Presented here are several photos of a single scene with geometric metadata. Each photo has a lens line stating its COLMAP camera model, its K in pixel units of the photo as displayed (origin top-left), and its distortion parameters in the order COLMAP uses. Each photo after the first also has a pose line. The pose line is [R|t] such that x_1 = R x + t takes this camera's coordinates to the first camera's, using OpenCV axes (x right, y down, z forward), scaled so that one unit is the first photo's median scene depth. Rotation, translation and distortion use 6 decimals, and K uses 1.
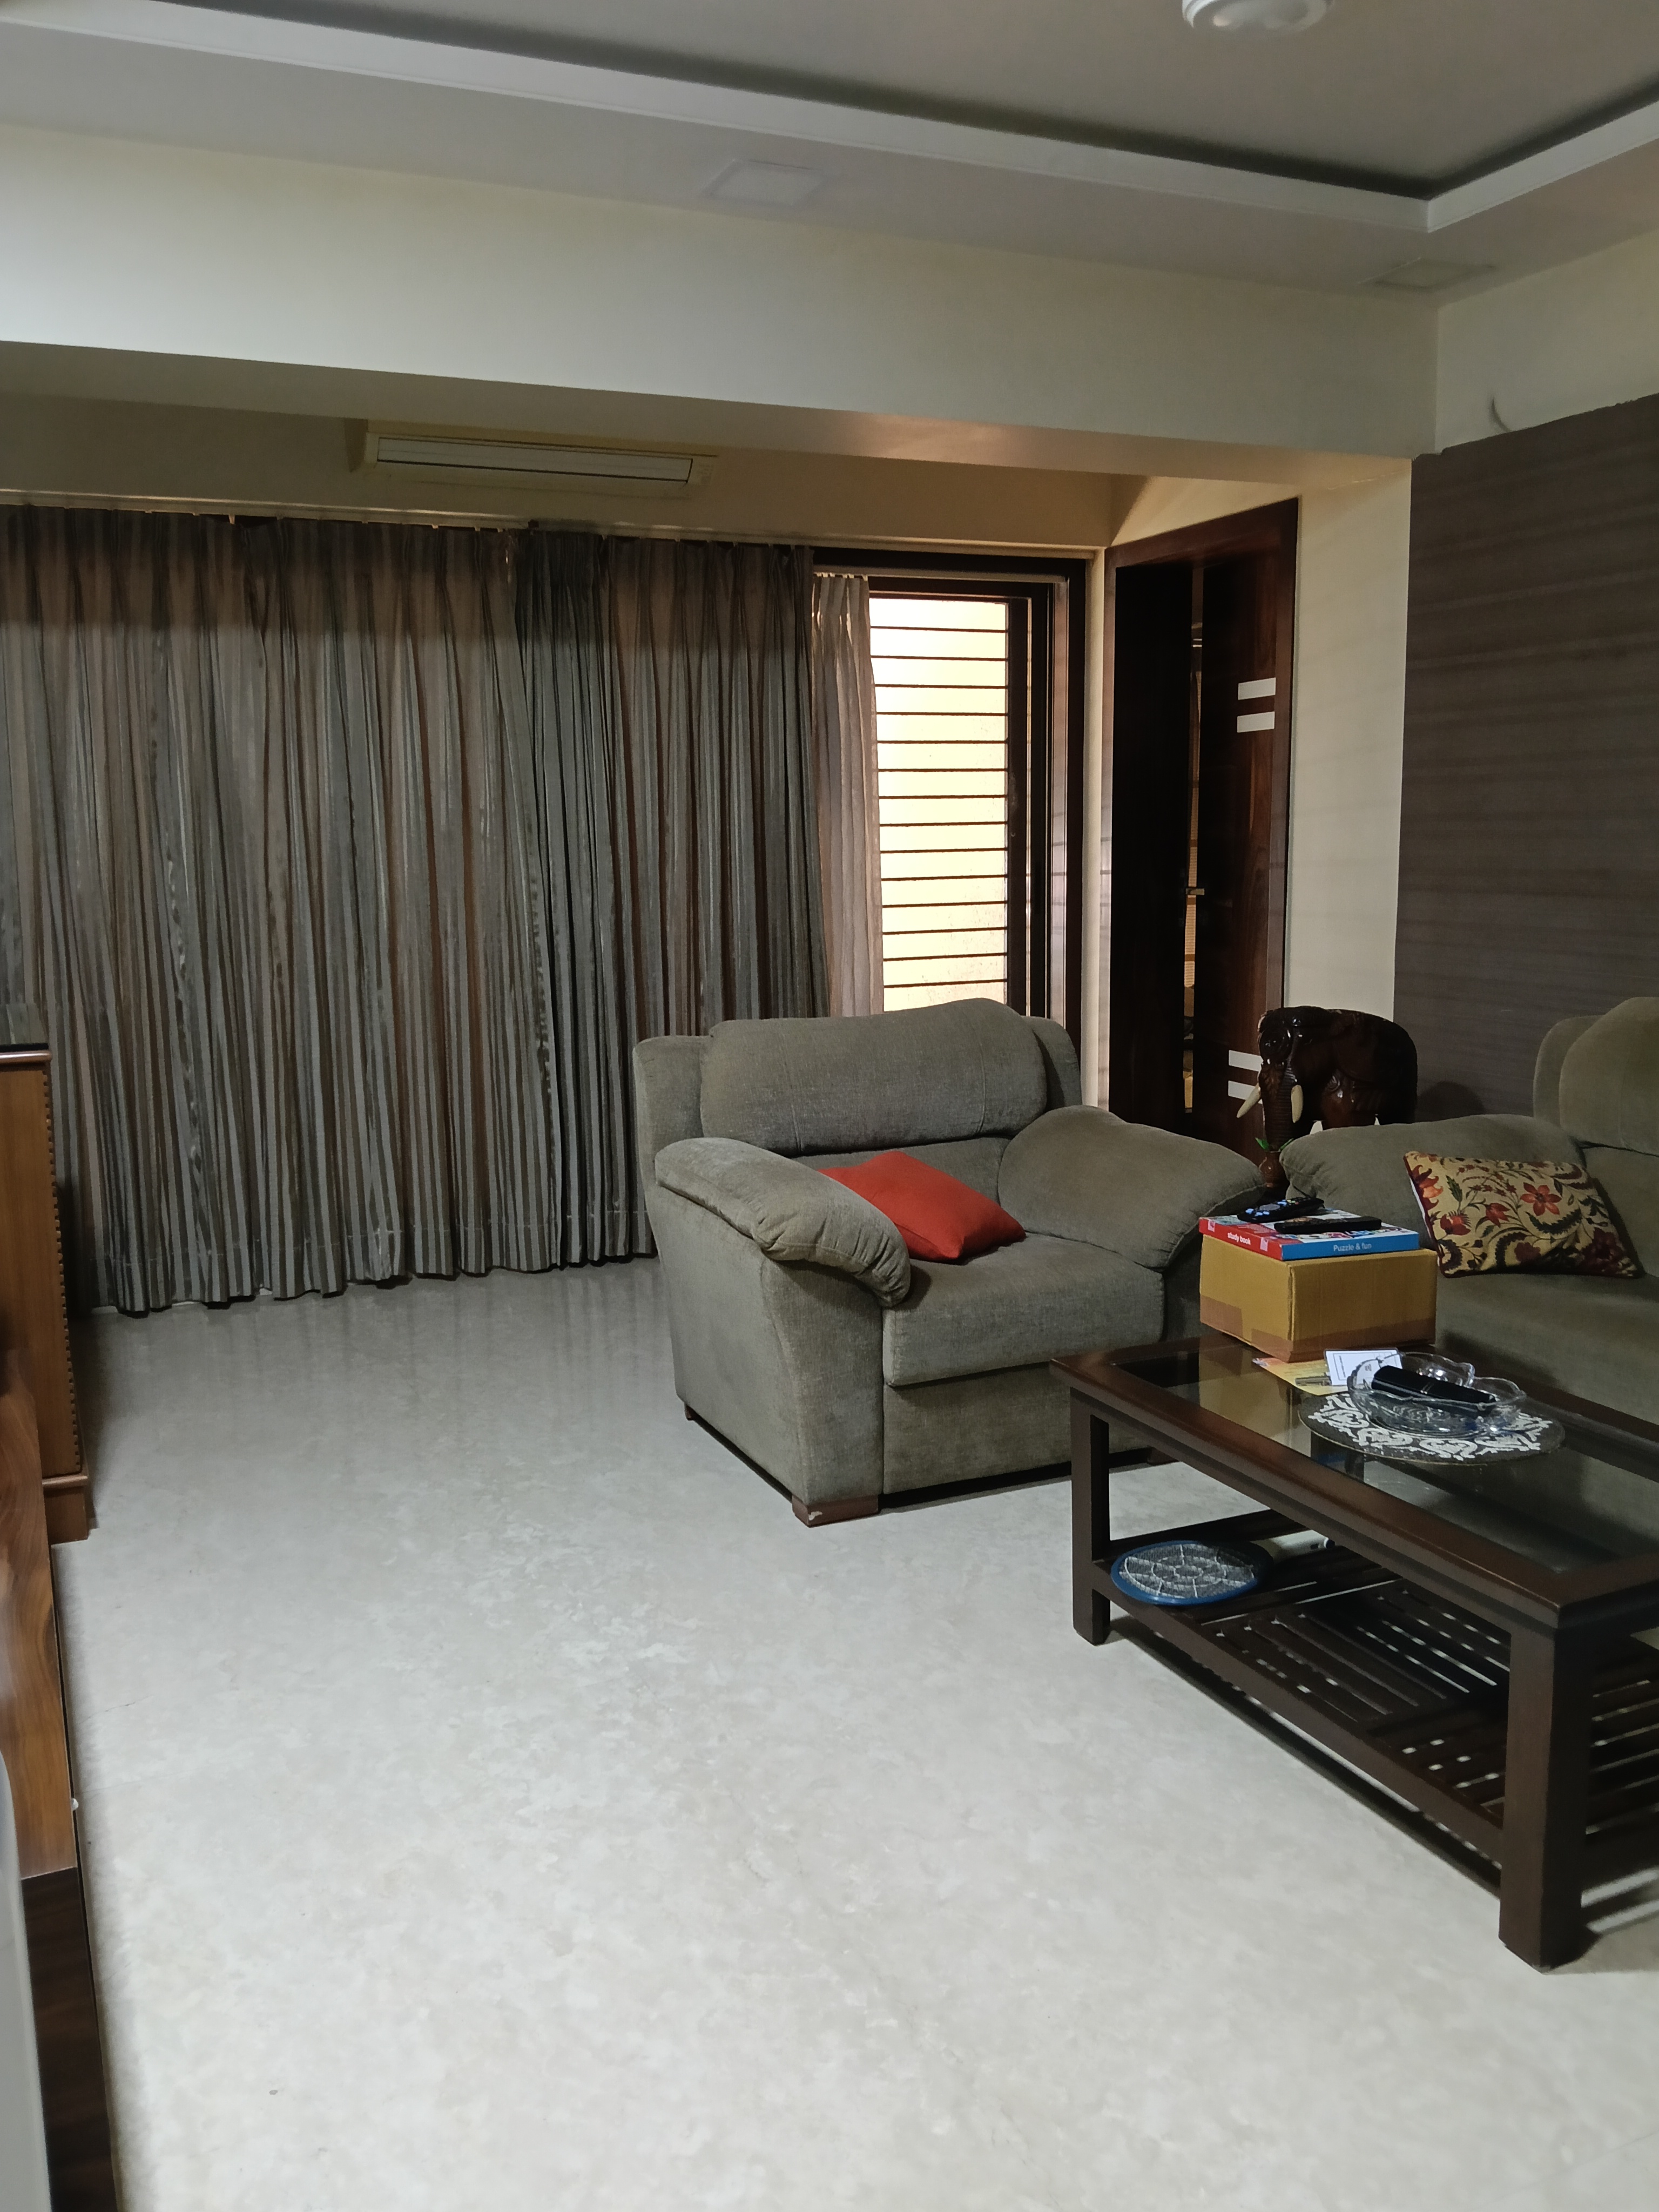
lens RADIAL K [[1843.9, 0, 829.5], [0, 1843.9, 1106.0], [0, 0, 1]] dist [0.144532, -0.353088]
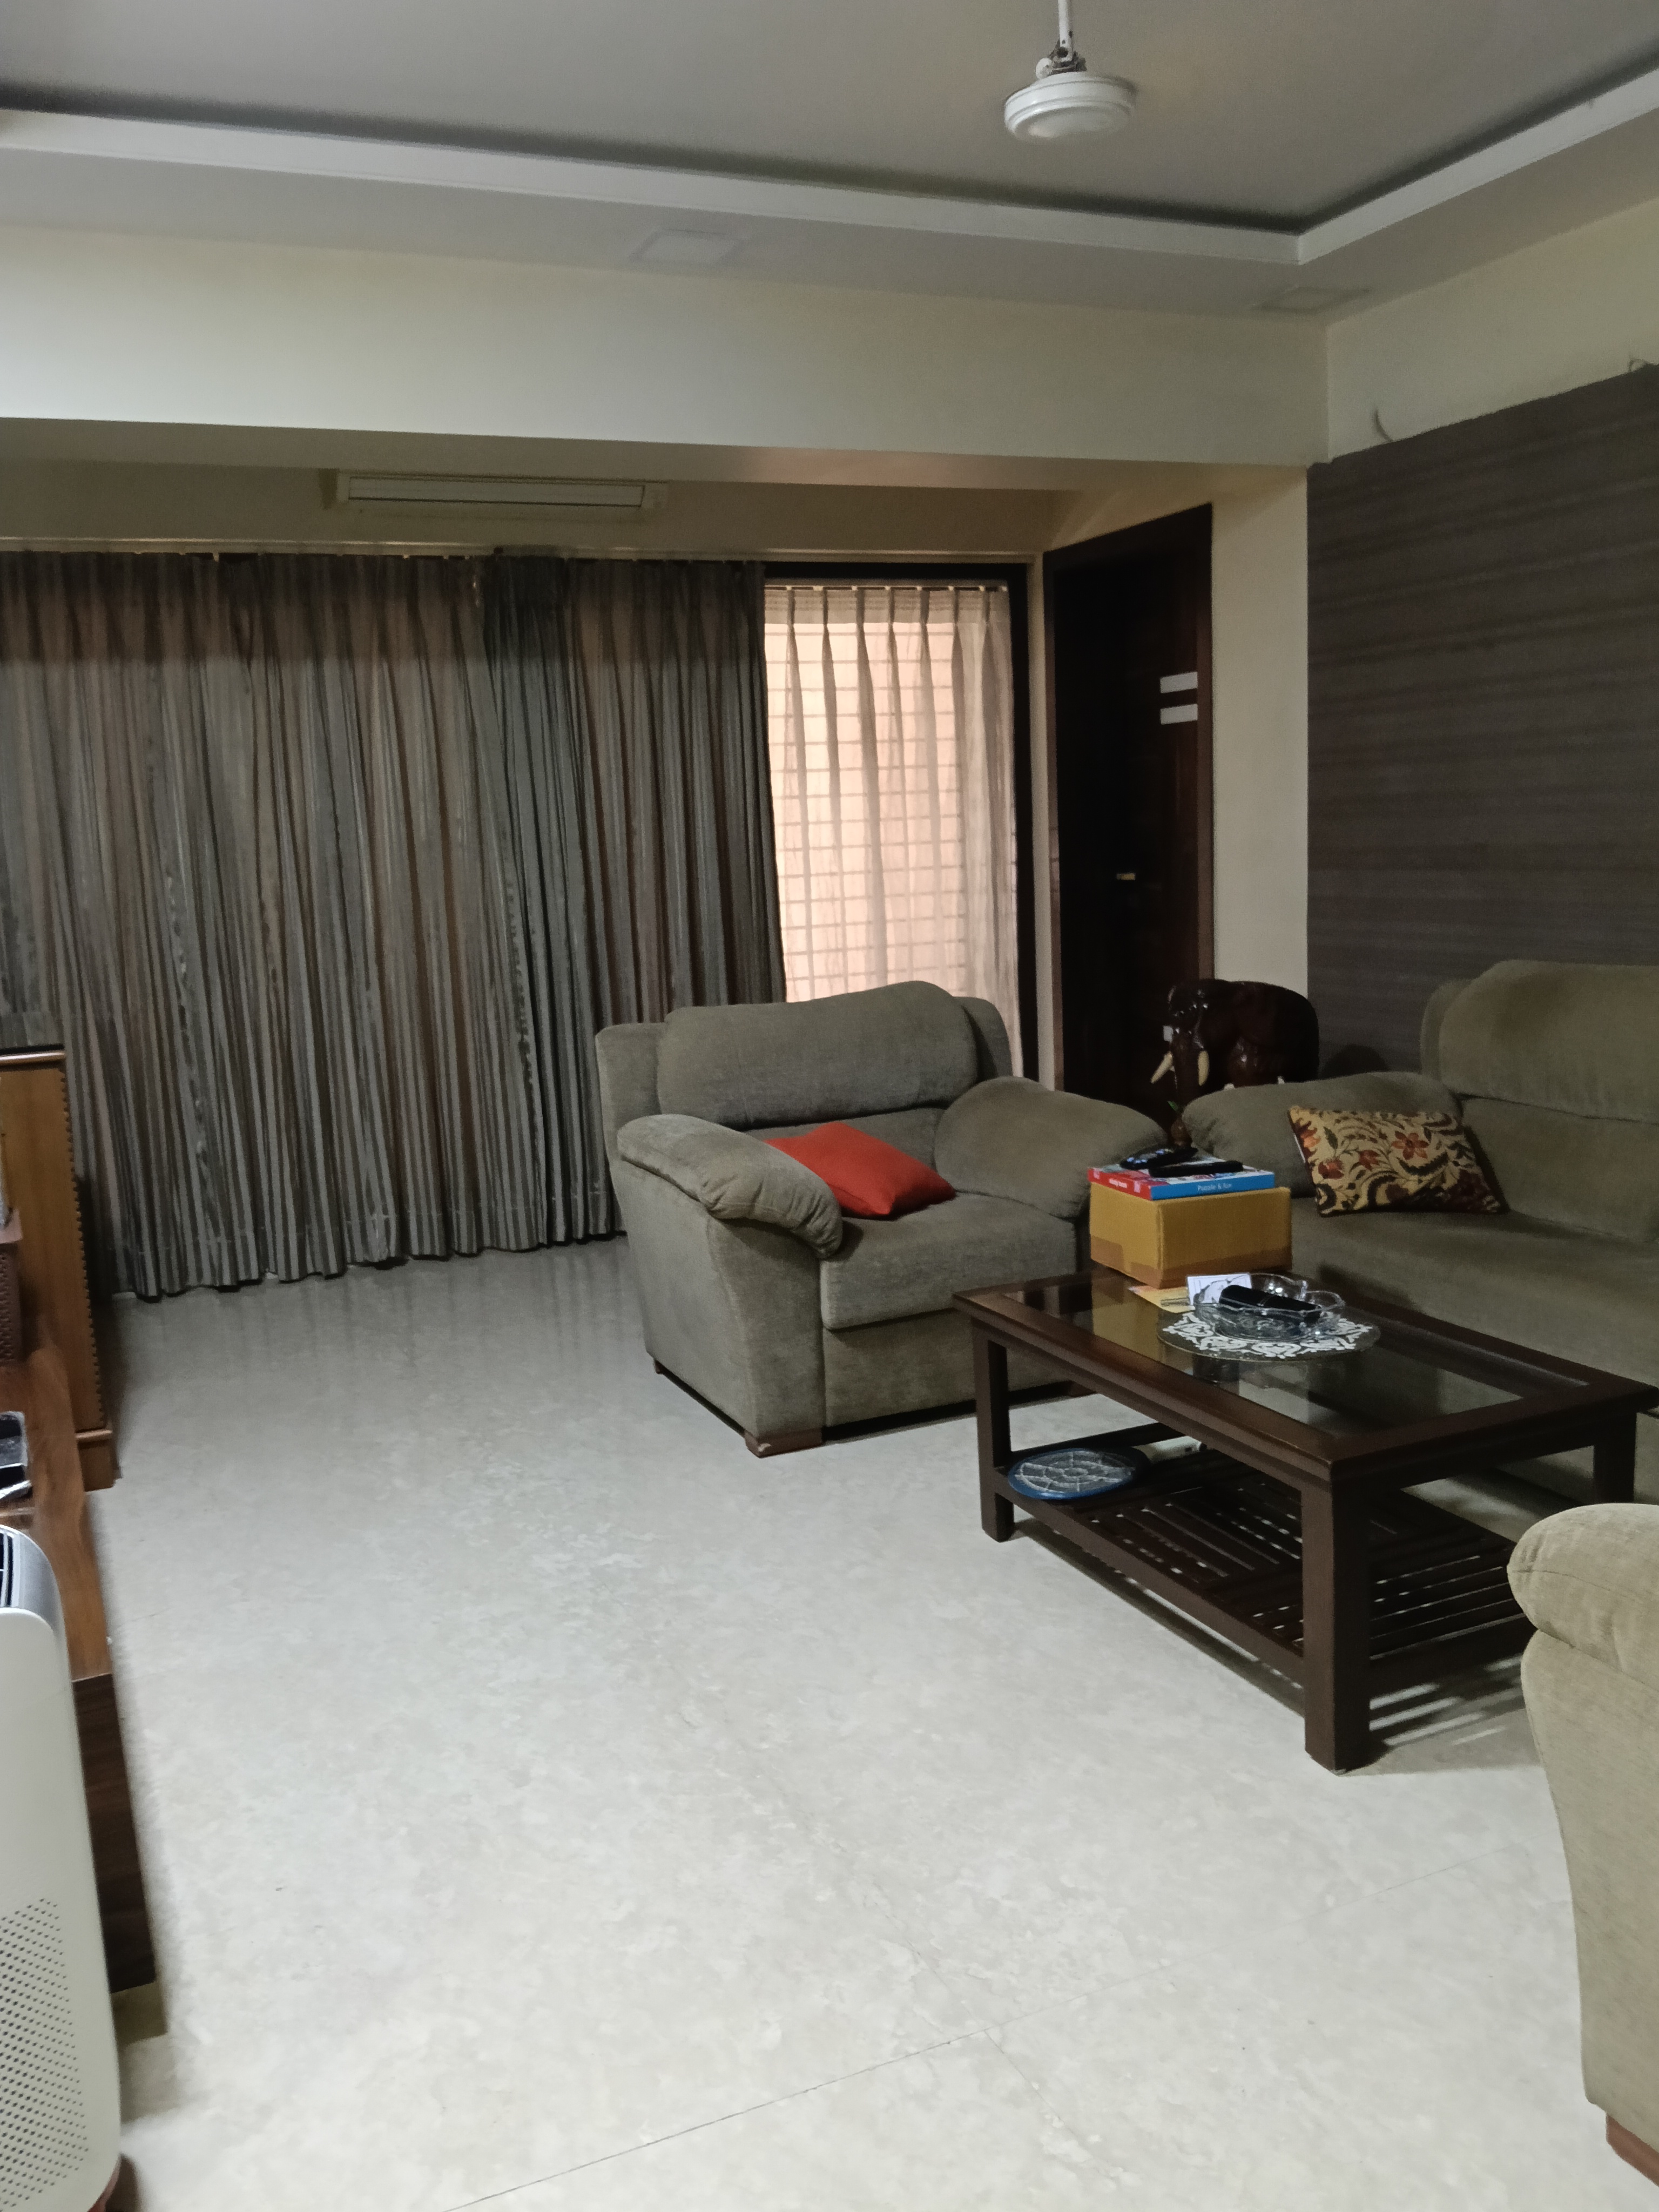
lens RADIAL K [[1843.9, 0, 829.5], [0, 1843.9, 1106.0], [0, 0, 1]] dist [0.144532, -0.353088]
pose [[0.999527, -0.030308, -0.005183, 0.037124], [0.030330, 0.999531, 0.004238, 0.010183], [0.005052, -0.004393, 0.999978, -0.096601]]
